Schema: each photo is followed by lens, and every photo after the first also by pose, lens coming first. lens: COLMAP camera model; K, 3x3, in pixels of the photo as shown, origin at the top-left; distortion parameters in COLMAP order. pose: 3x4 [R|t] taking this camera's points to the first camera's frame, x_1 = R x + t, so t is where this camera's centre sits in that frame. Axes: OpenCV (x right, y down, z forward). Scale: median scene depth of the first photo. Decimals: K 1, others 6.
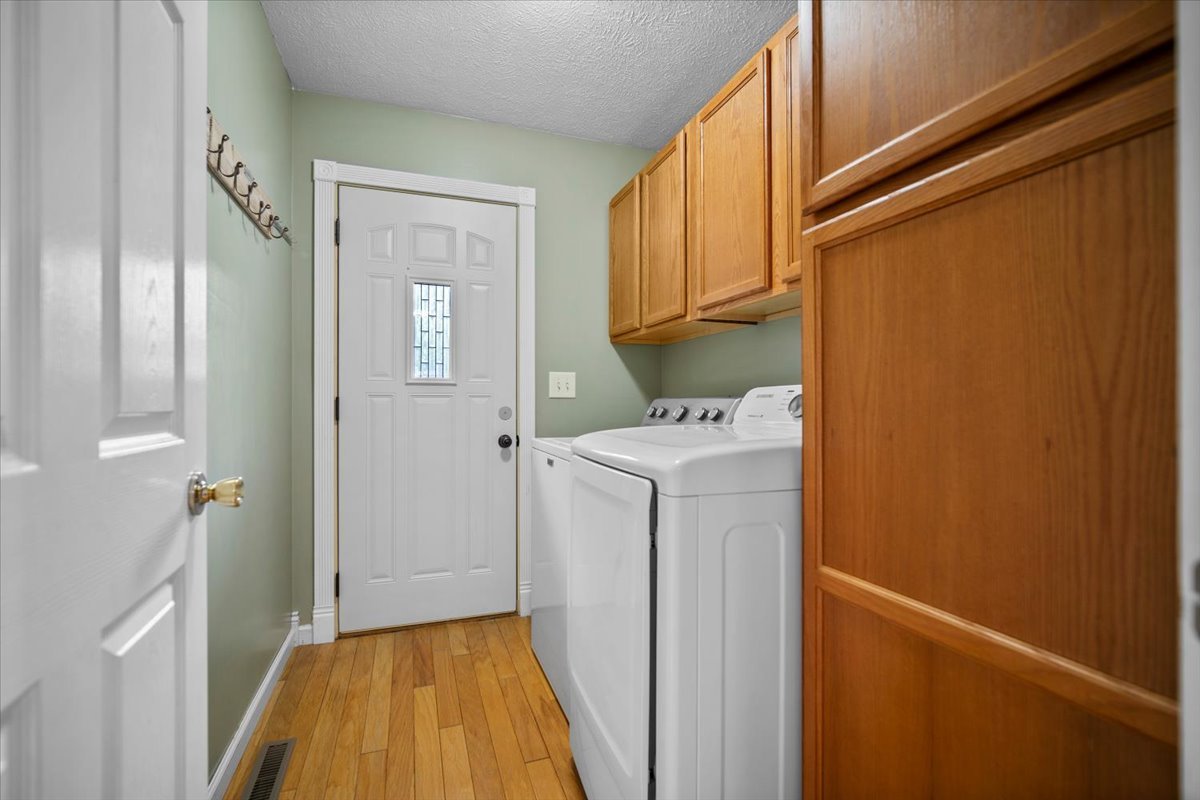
lens RADIAL K [[524.5, 0, 579.9], [0, 524.5, 405.5], [0, 0, 1]] dist [0.000622, -0.000053]
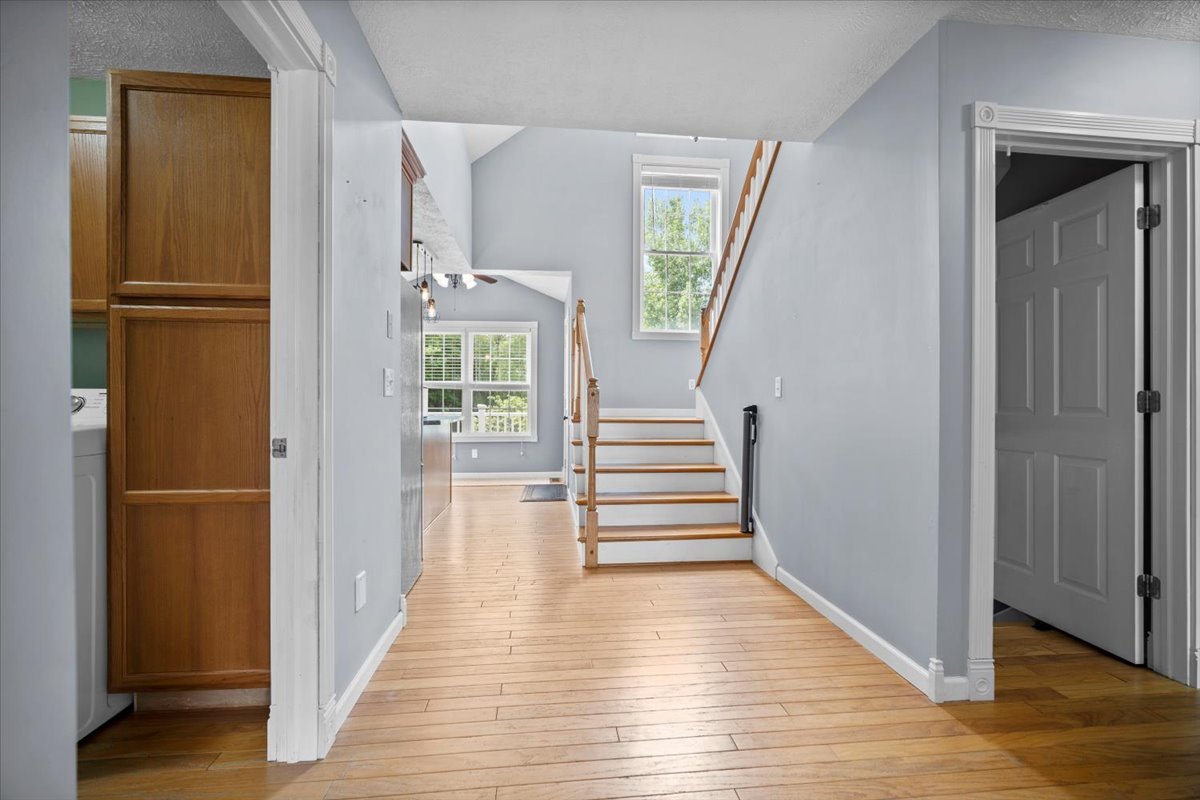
lens RADIAL K [[524.5, 0, 603.9], [0, 524.5, 397.3], [0, 0, 1]] dist [0.000622, -0.000053]
pose [[0.191504, 0.003082, 0.981487, -1.059473], [-0.002449, 0.999993, -0.002662, -0.023952], [-0.981489, -0.001894, 0.191510, -1.030937]]
